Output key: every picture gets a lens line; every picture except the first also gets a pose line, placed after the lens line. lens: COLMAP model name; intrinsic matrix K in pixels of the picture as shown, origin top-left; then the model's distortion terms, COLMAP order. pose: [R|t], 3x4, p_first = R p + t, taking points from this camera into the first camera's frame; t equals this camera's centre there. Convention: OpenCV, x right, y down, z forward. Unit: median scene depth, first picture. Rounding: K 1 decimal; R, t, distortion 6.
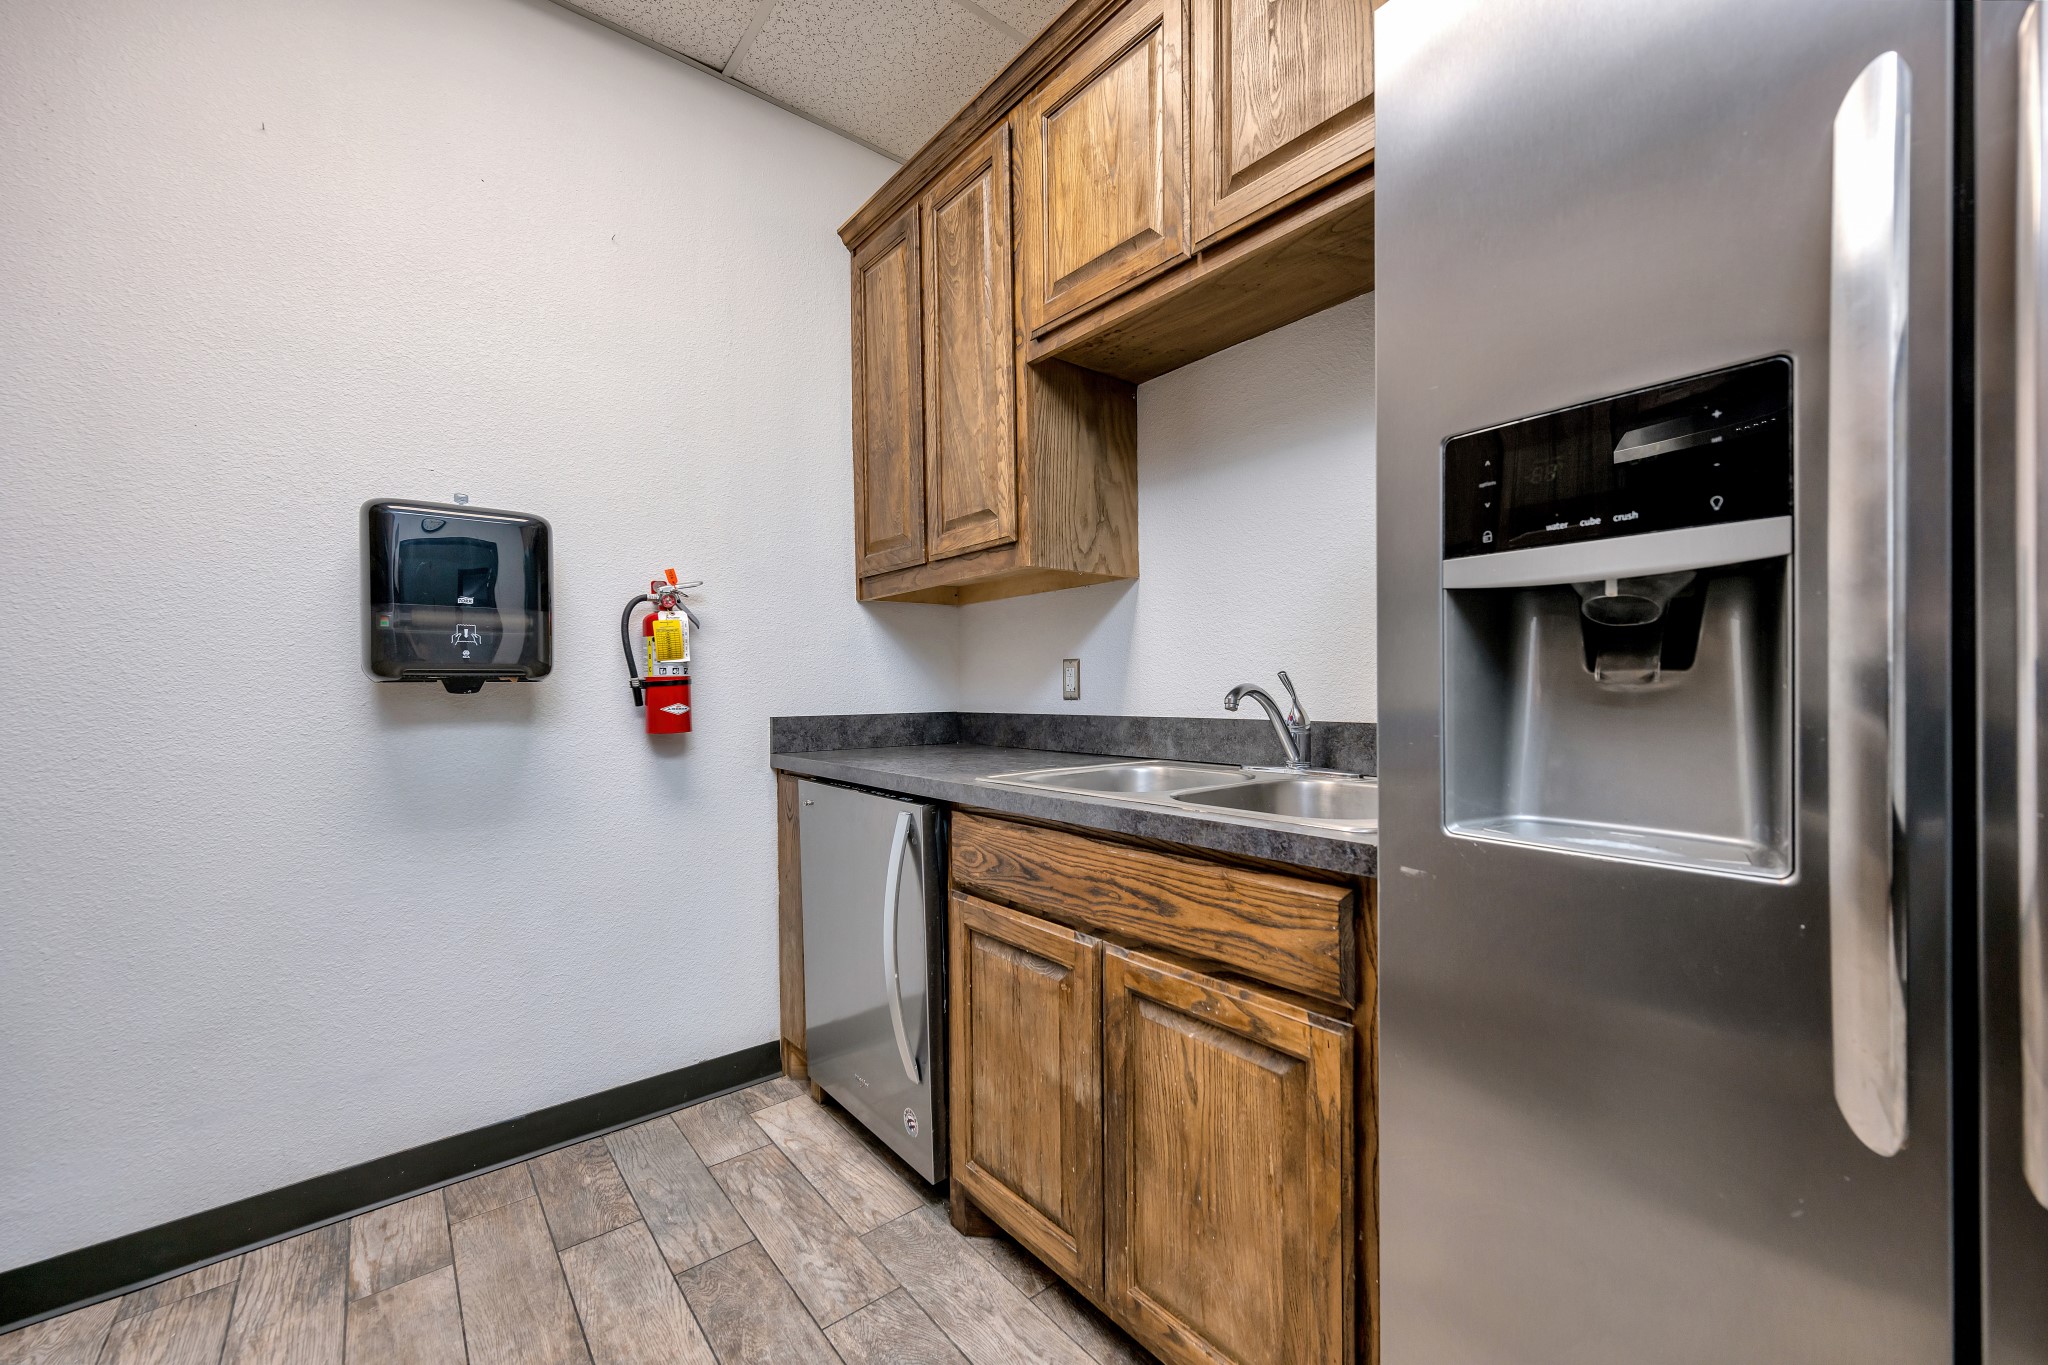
lens RADIAL K [[800.4, 0, 1039.6], [0, 800.4, 689.6], [0, 0, 1]] dist [-0.009526, -0.000218]
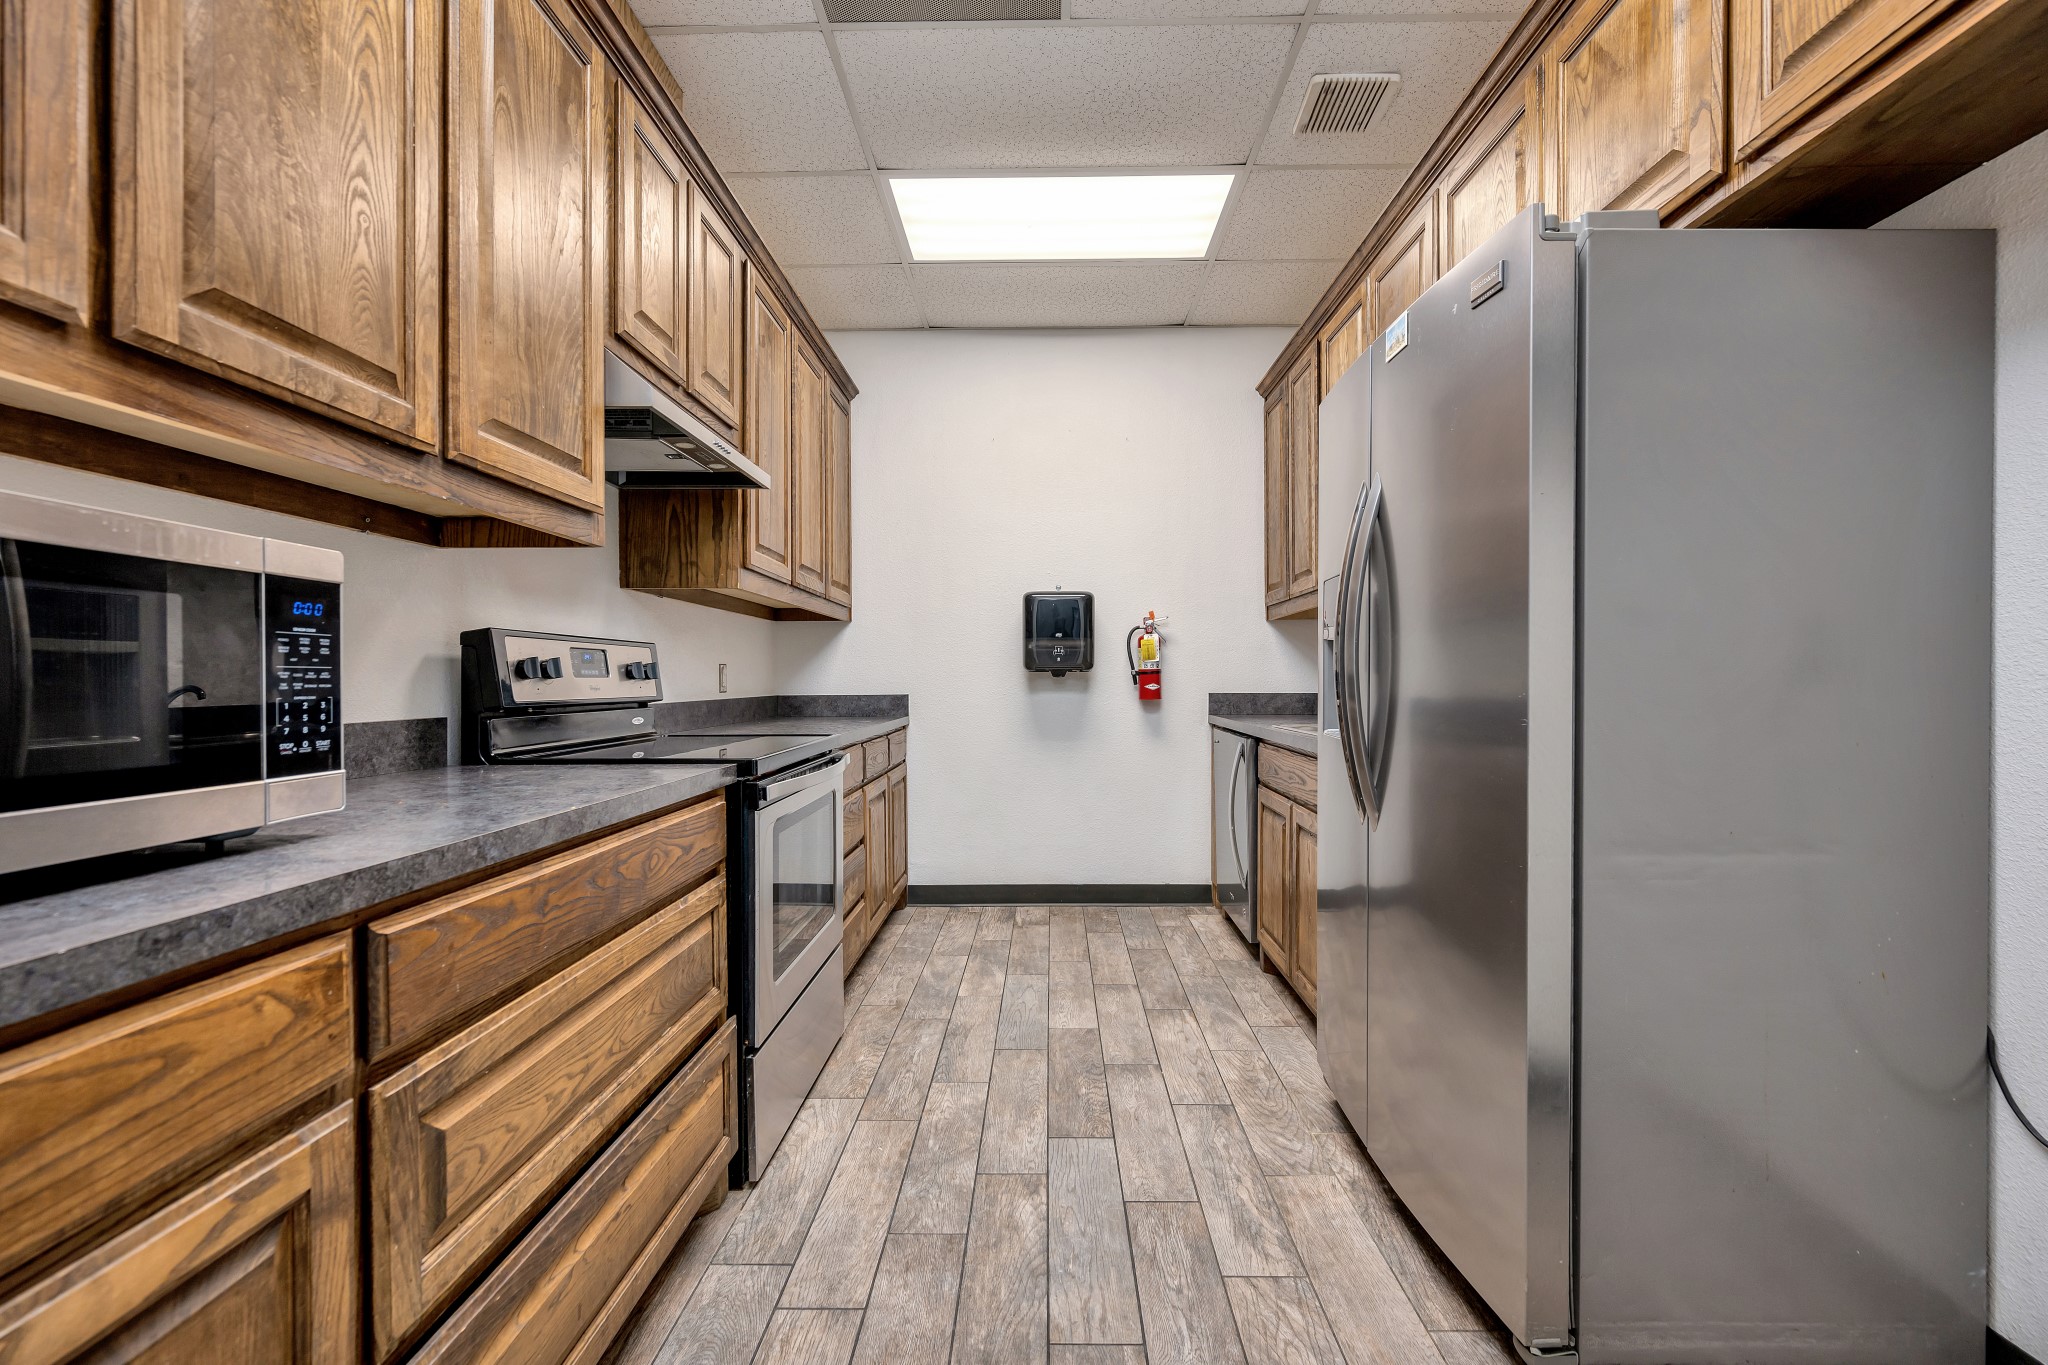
lens RADIAL K [[800.4, 0, 1031.3], [0, 800.4, 673.3], [0, 0, 1]] dist [-0.009526, -0.000218]
pose [[0.752304, 0.007950, -0.658769, 0.564528], [-0.009551, 0.999954, 0.001160, -0.005960], [0.658747, 0.005420, 0.752345, -0.594677]]
